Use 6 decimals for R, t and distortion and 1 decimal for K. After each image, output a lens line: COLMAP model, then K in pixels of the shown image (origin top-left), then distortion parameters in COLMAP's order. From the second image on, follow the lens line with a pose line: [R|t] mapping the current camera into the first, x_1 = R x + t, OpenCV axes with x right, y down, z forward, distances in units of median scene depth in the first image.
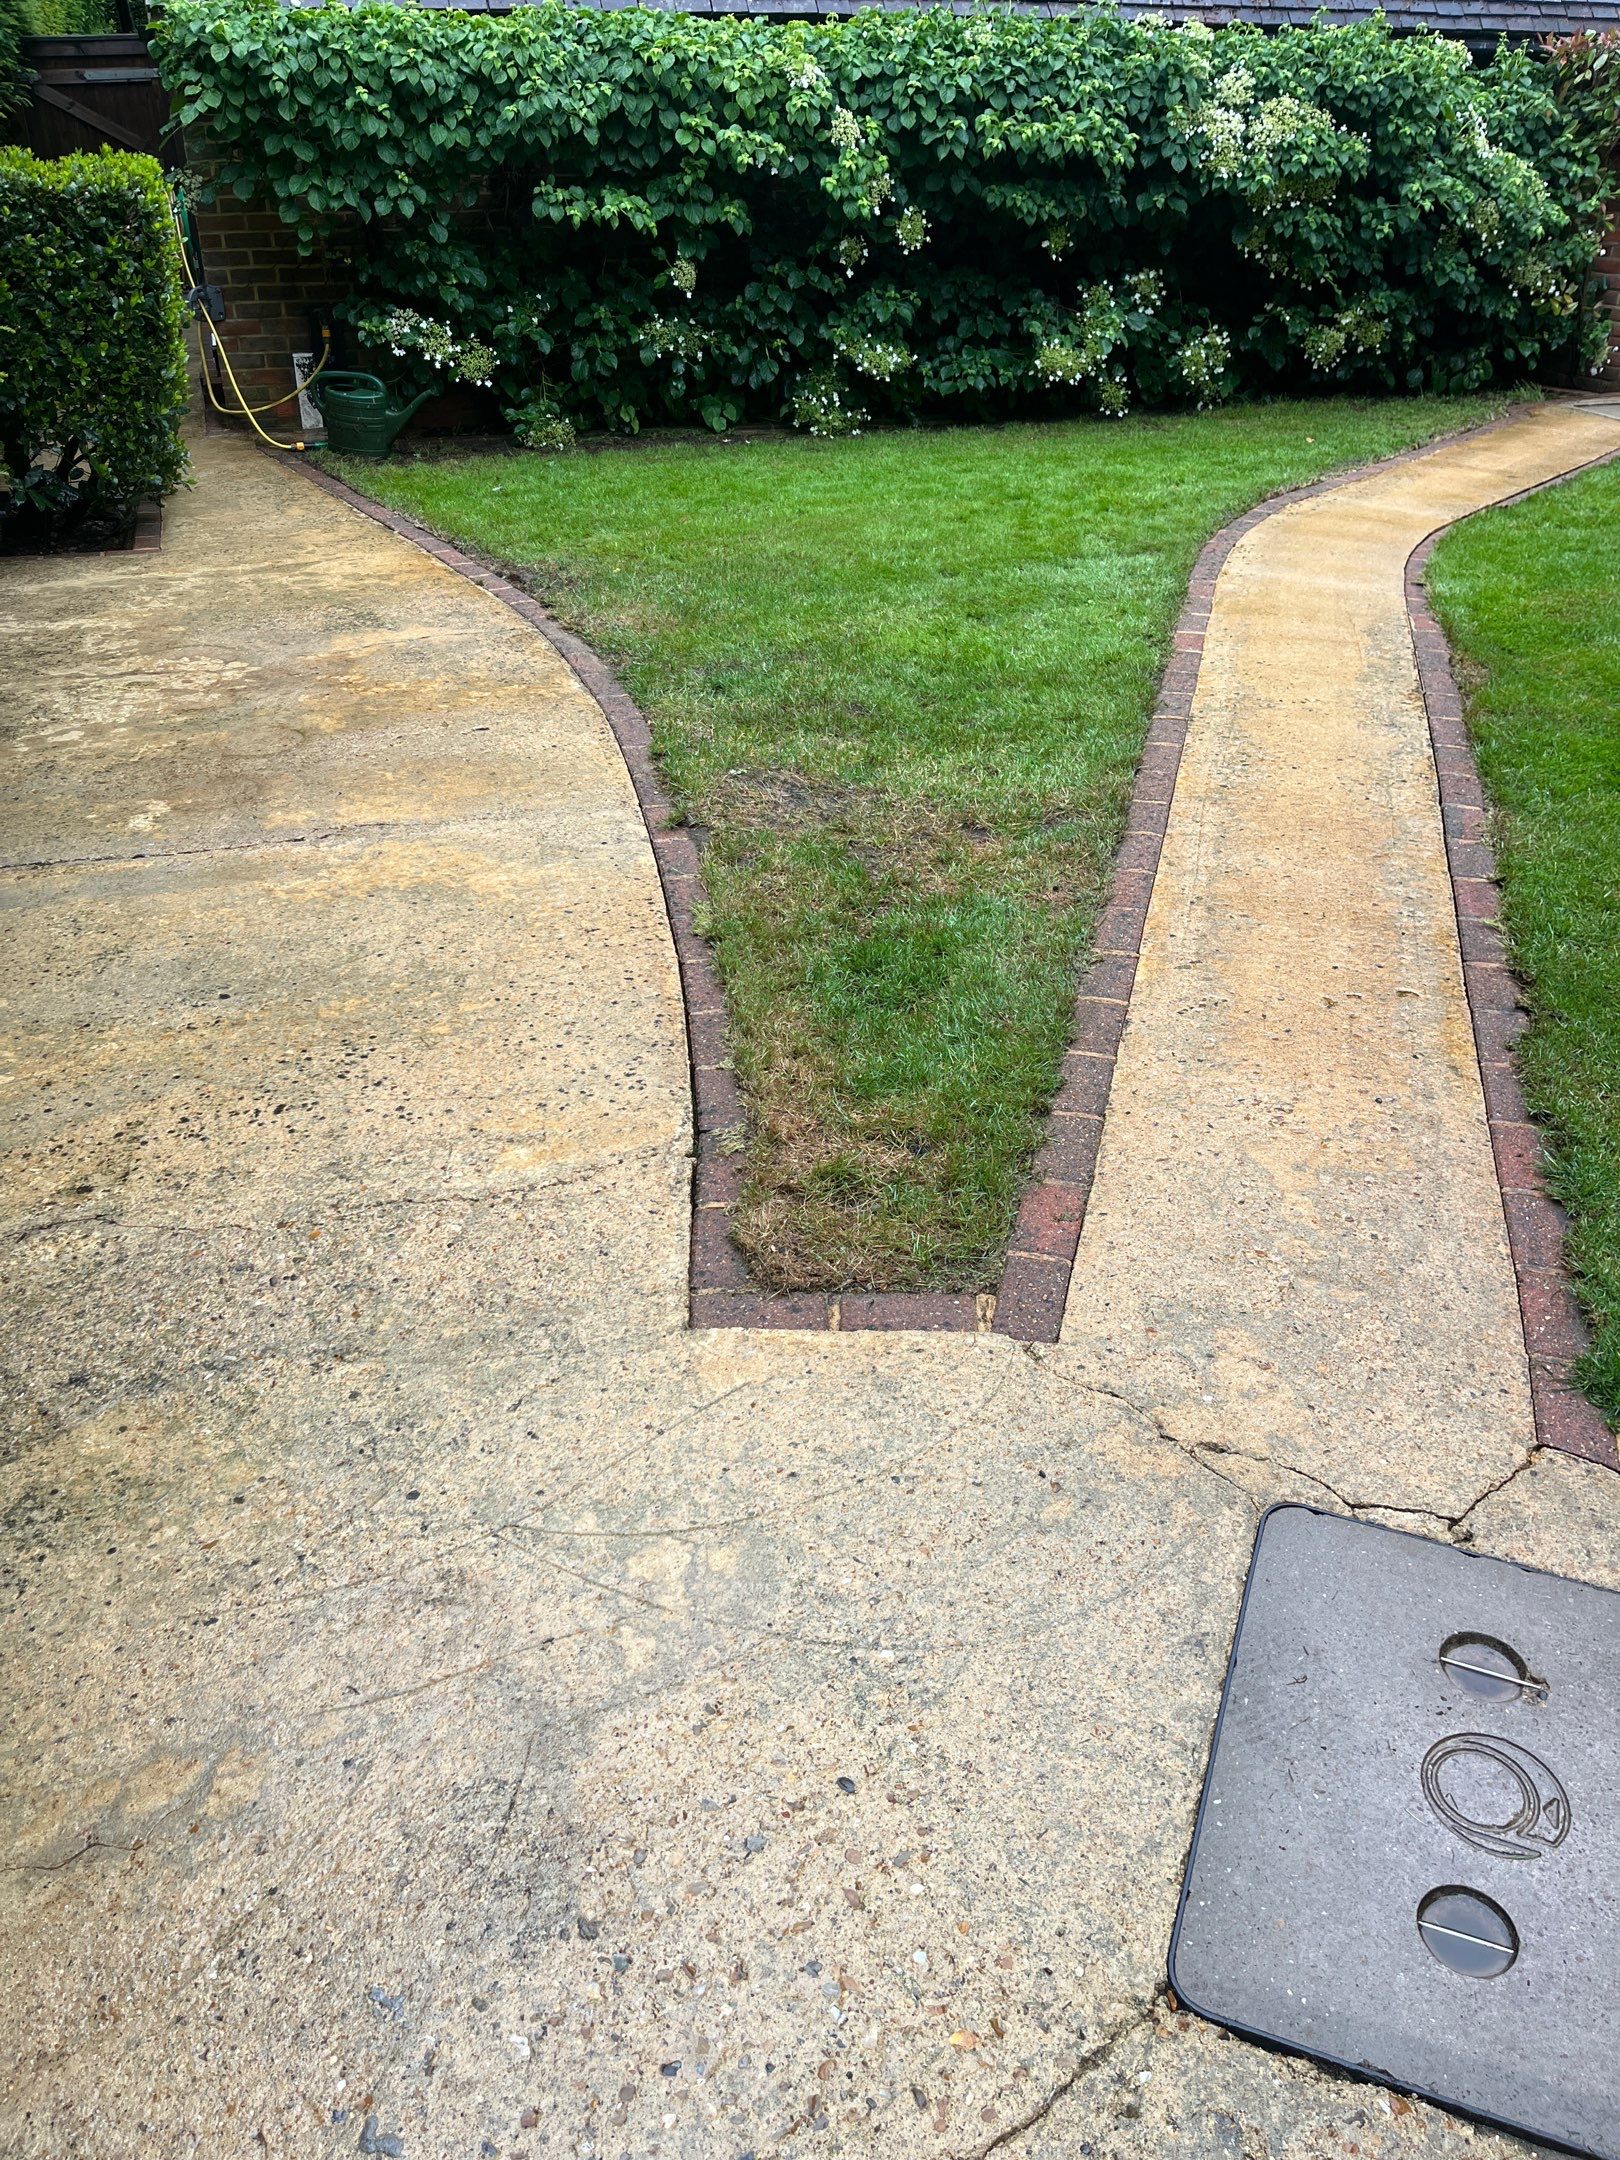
lens RADIAL K [[1645.7, 0, 795.3], [0, 1645.7, 1080.7], [0, 0, 1]] dist [0.071489, -0.101279]
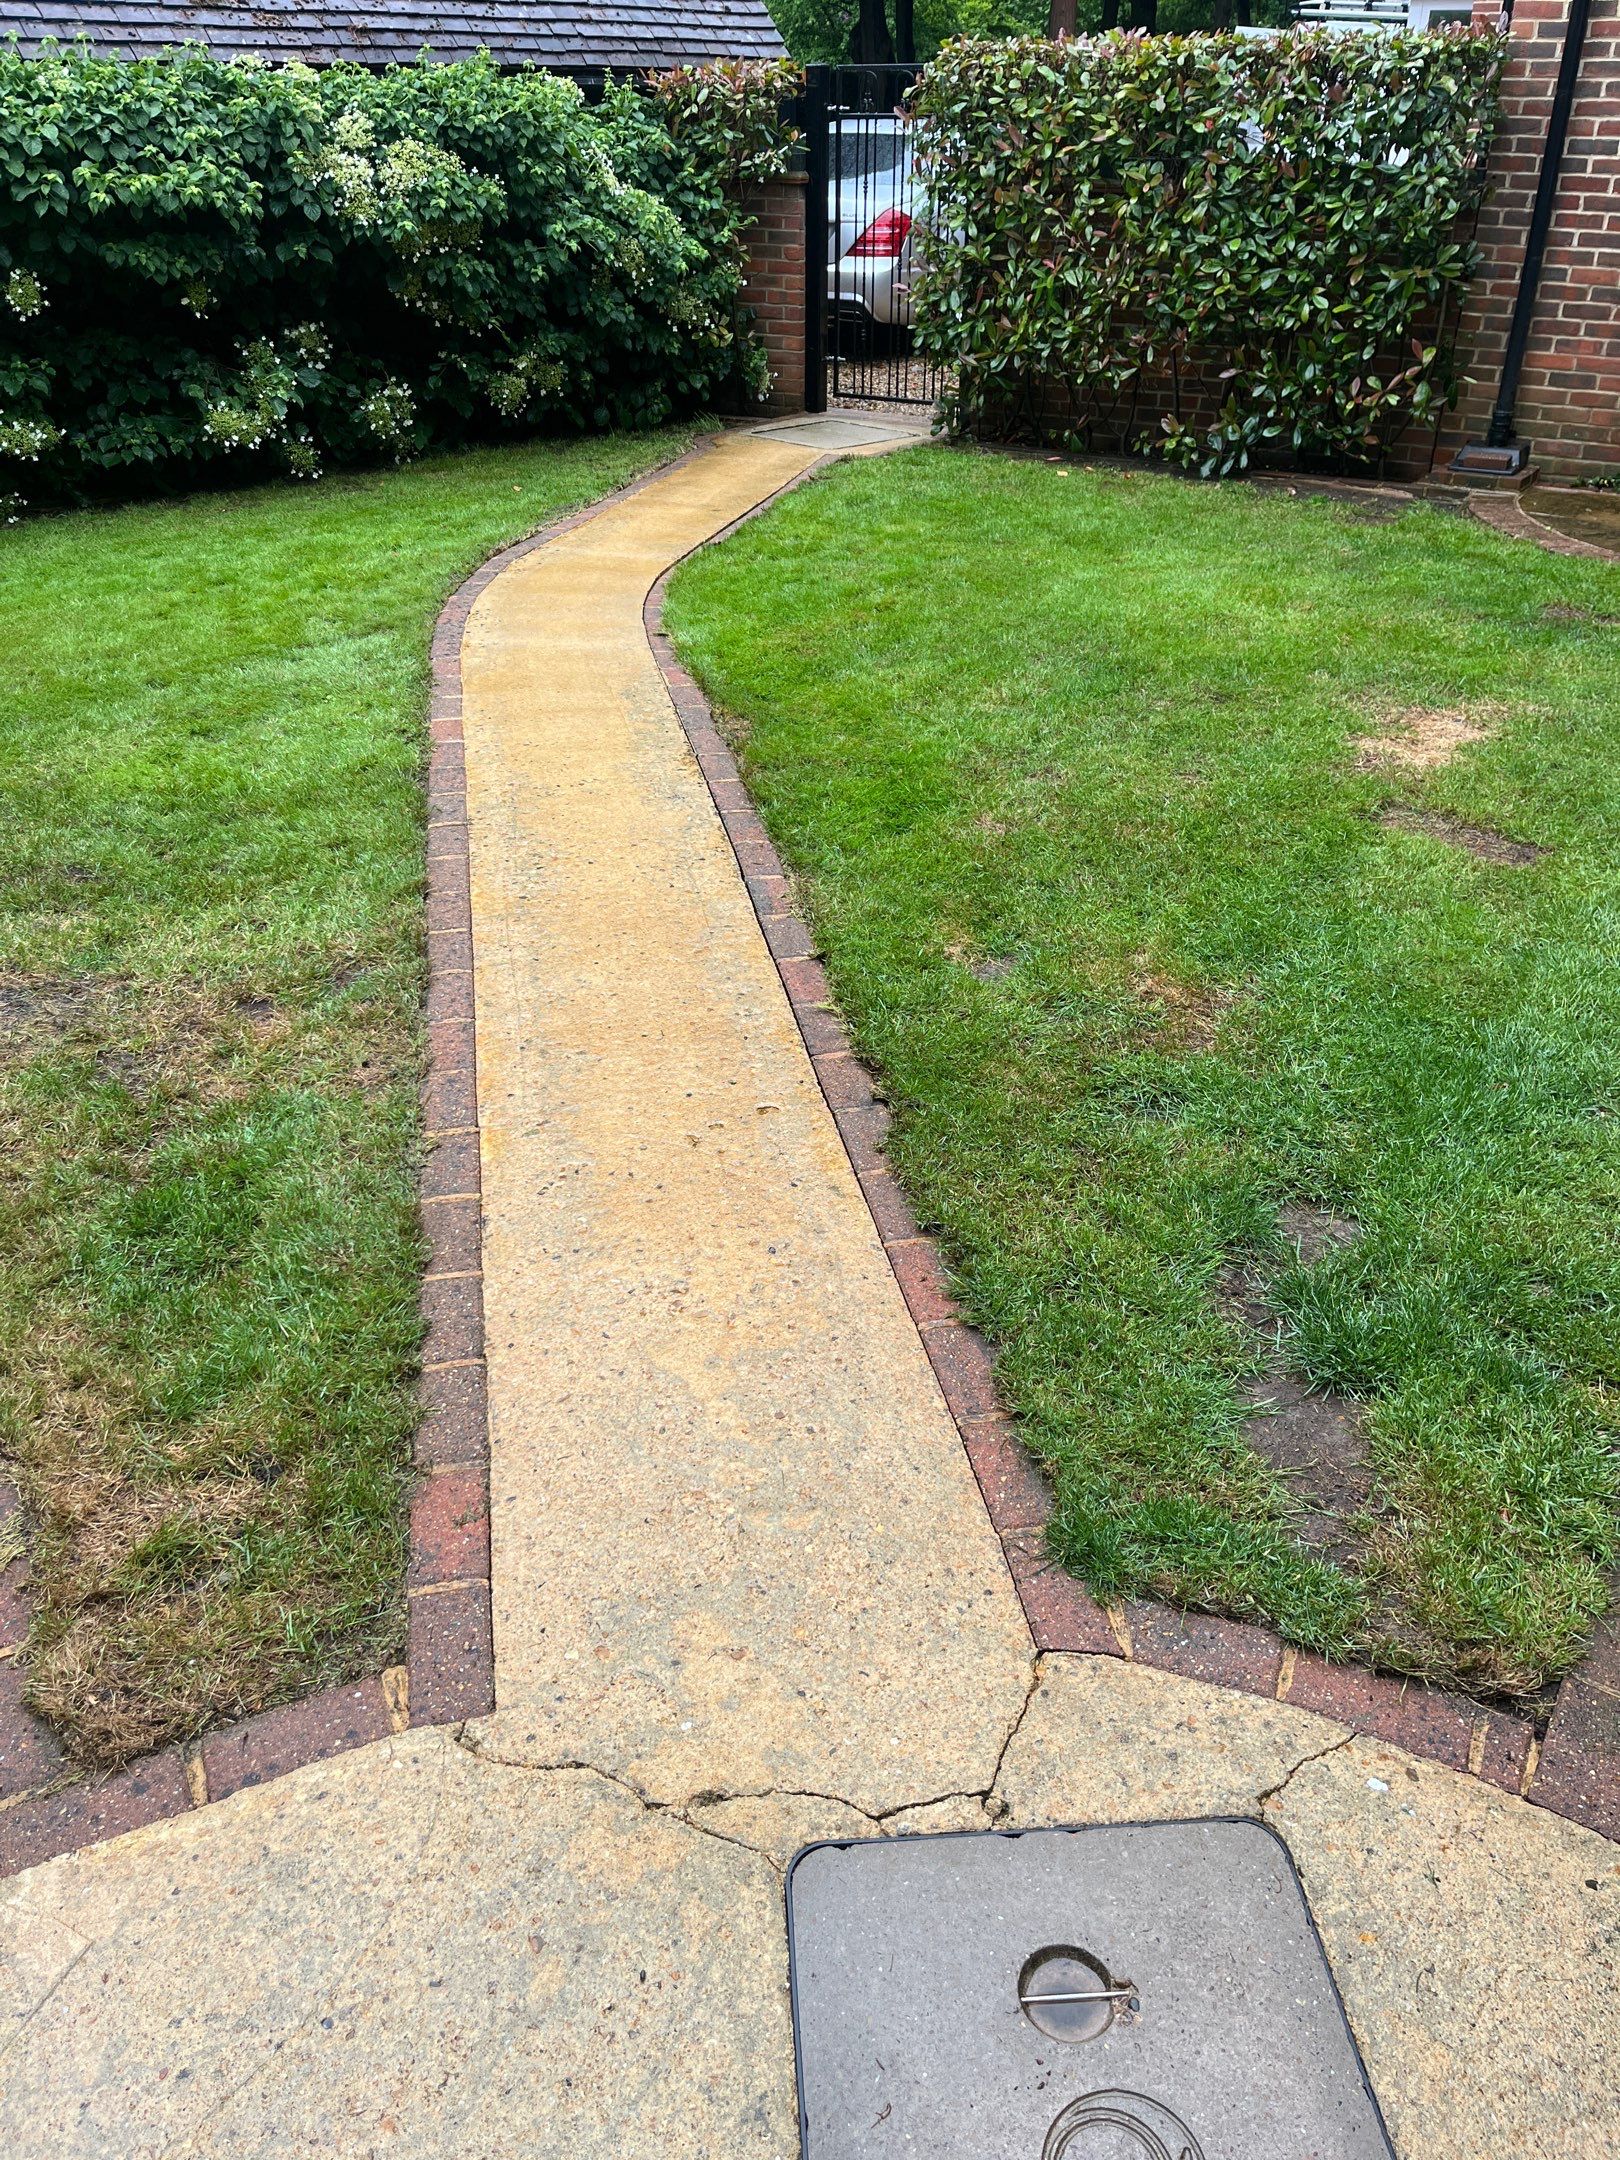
lens RADIAL K [[1645.7, 0, 796.2], [0, 1645.7, 1071.6], [0, 0, 1]] dist [0.071489, -0.101279]
pose [[0.901326, -0.221892, 0.371987, 0.038551], [0.228888, 0.973109, 0.025867, -0.083046], [-0.367724, 0.061829, 0.927877, 0.117656]]
